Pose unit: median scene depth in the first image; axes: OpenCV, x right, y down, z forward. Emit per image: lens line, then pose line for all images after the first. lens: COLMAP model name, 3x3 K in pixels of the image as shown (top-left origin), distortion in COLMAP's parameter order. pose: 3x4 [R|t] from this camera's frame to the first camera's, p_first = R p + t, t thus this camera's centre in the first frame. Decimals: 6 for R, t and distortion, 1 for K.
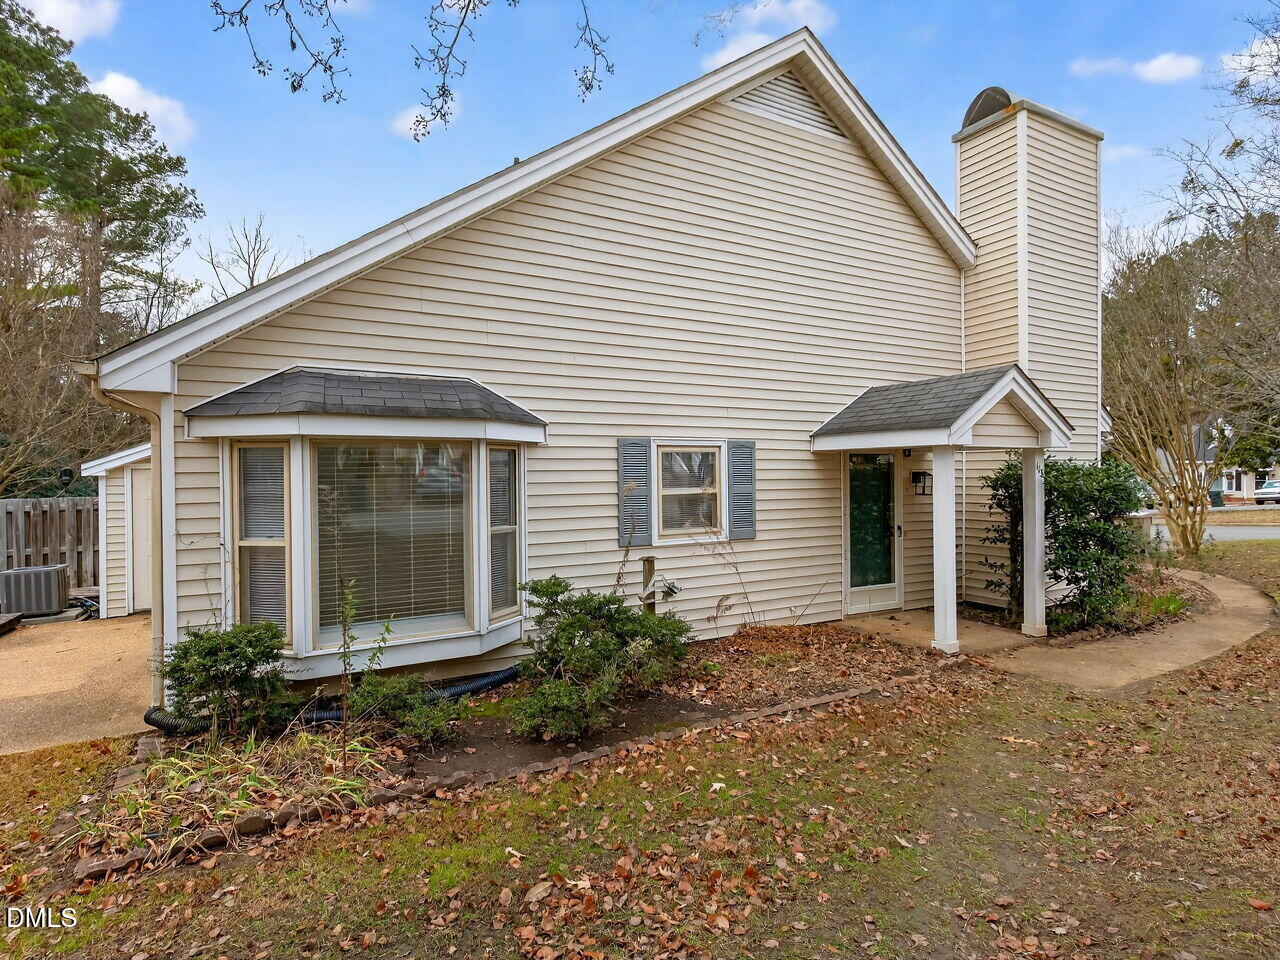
lens RADIAL K [[651.0, 0, 641.6], [0, 651.0, 482.2], [0, 0, 1]] dist [0.002012, -0.000990]
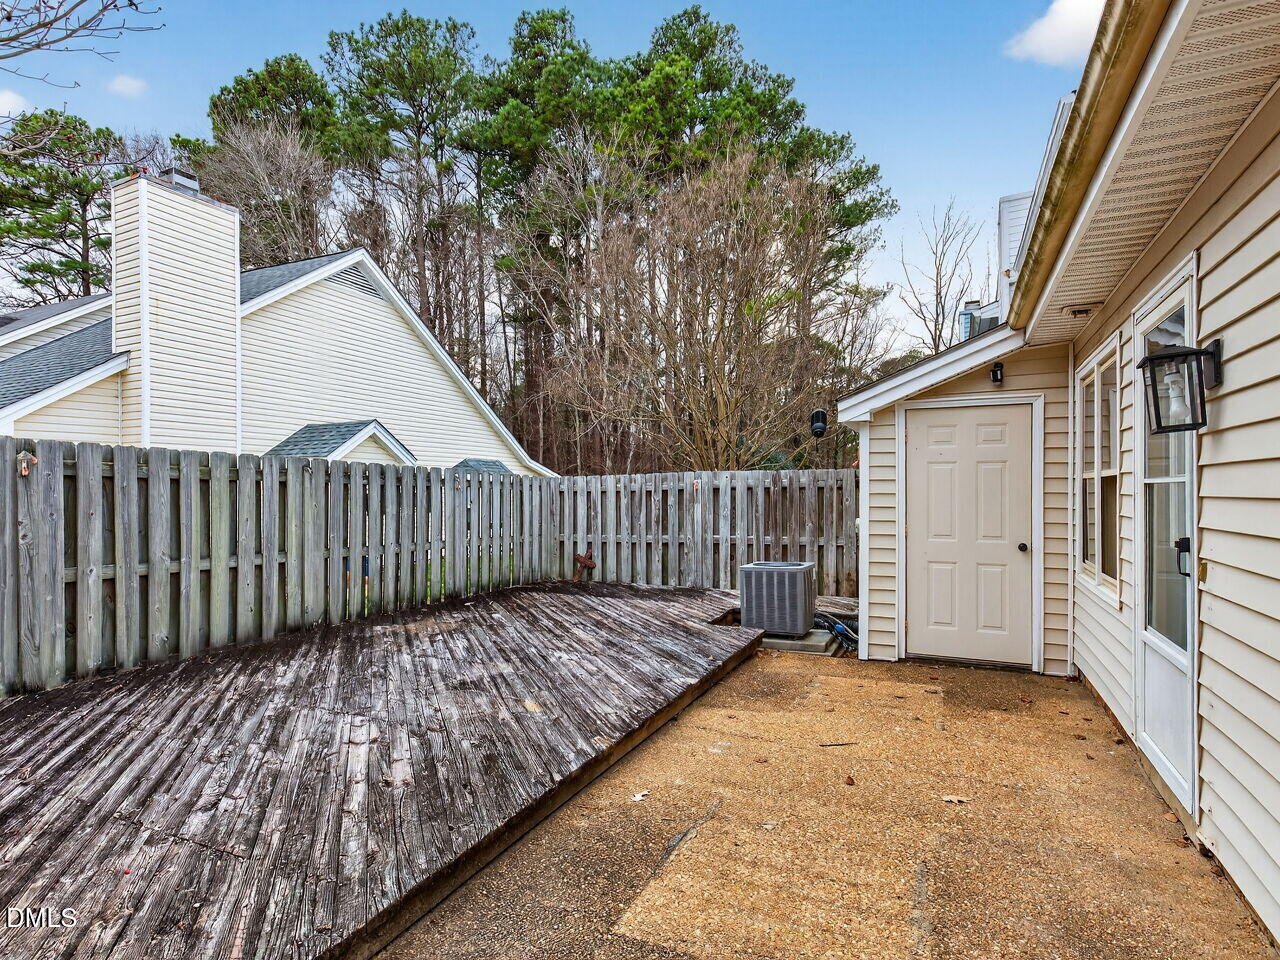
lens RADIAL K [[651.0, 0, 641.6], [0, 651.0, 482.2], [0, 0, 1]] dist [0.002012, -0.000990]
pose [[0.601320, -0.002228, -0.799005, -0.426591], [-0.024103, 0.999490, -0.020927, 0.058868], [0.798645, 0.031843, 0.600960, 0.429011]]
